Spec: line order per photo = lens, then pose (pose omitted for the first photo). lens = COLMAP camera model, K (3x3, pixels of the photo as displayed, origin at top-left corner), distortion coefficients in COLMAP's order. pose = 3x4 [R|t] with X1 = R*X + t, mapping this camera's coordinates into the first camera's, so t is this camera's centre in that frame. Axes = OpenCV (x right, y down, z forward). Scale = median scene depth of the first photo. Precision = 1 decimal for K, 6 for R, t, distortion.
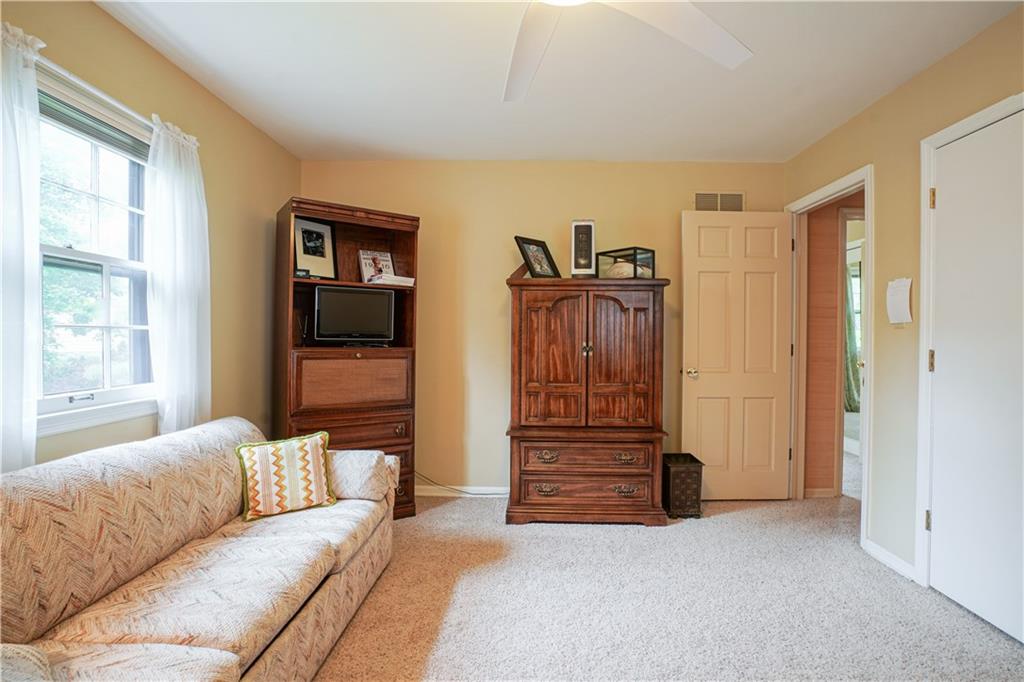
lens RADIAL K [[482.1, 0, 516.6], [0, 482.1, 338.9], [0, 0, 1]] dist [-0.055375, 0.024028]
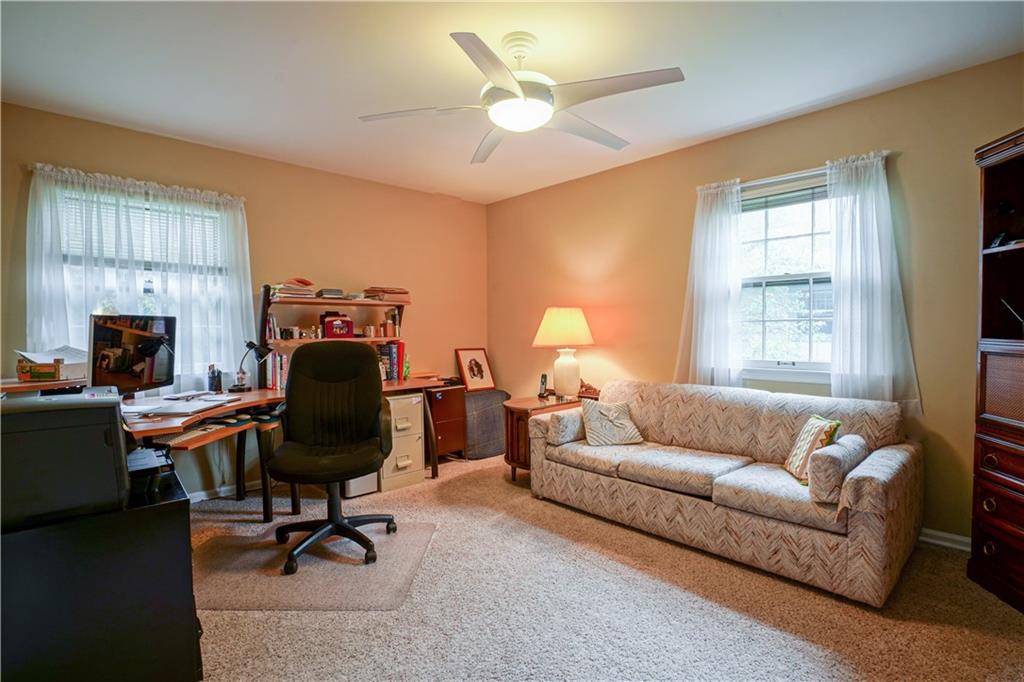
lens RADIAL K [[482.1, 0, 516.6], [0, 482.1, 338.9], [0, 0, 1]] dist [-0.055375, 0.024028]
pose [[-0.704319, 0.003300, -0.709876, 0.833625], [-0.008630, 0.999876, 0.013210, 0.022951], [0.709831, 0.015430, -0.704203, 1.351529]]
